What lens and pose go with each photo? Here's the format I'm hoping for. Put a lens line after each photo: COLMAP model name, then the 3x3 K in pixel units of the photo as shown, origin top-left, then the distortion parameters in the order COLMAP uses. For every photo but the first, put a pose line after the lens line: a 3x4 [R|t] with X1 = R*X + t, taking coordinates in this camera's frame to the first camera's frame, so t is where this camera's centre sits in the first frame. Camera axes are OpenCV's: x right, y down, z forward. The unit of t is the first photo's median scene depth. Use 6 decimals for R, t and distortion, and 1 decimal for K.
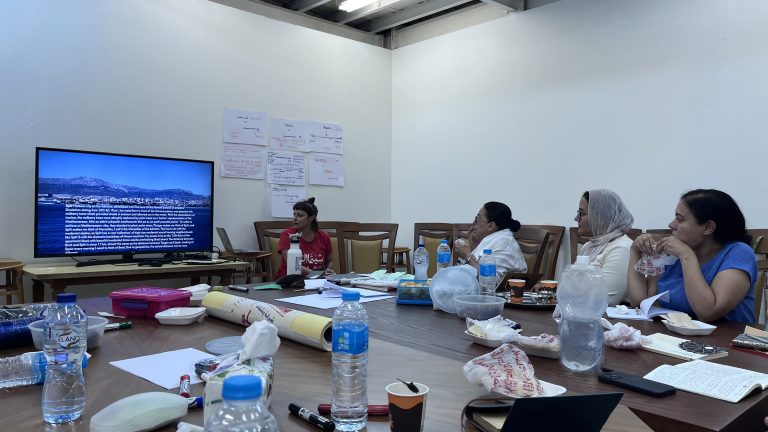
lens RADIAL K [[586.8, 0, 384.0], [0, 586.8, 216.0], [0, 0, 1]] dist [0.004685, -0.000541]
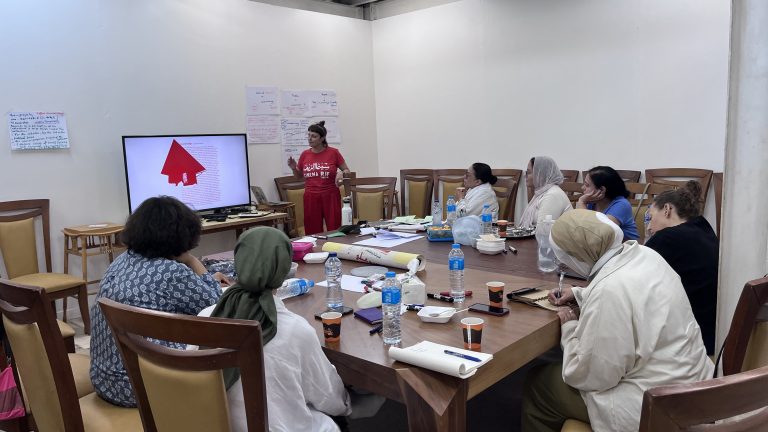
lens RADIAL K [[586.8, 0, 384.0], [0, 586.8, 216.0], [0, 0, 1]] dist [0.004685, -0.000541]
pose [[0.994409, -0.061709, 0.085693, -0.124146], [0.050483, 0.990554, 0.127489, -0.067759], [-0.092751, -0.122450, 0.988131, -0.292915]]
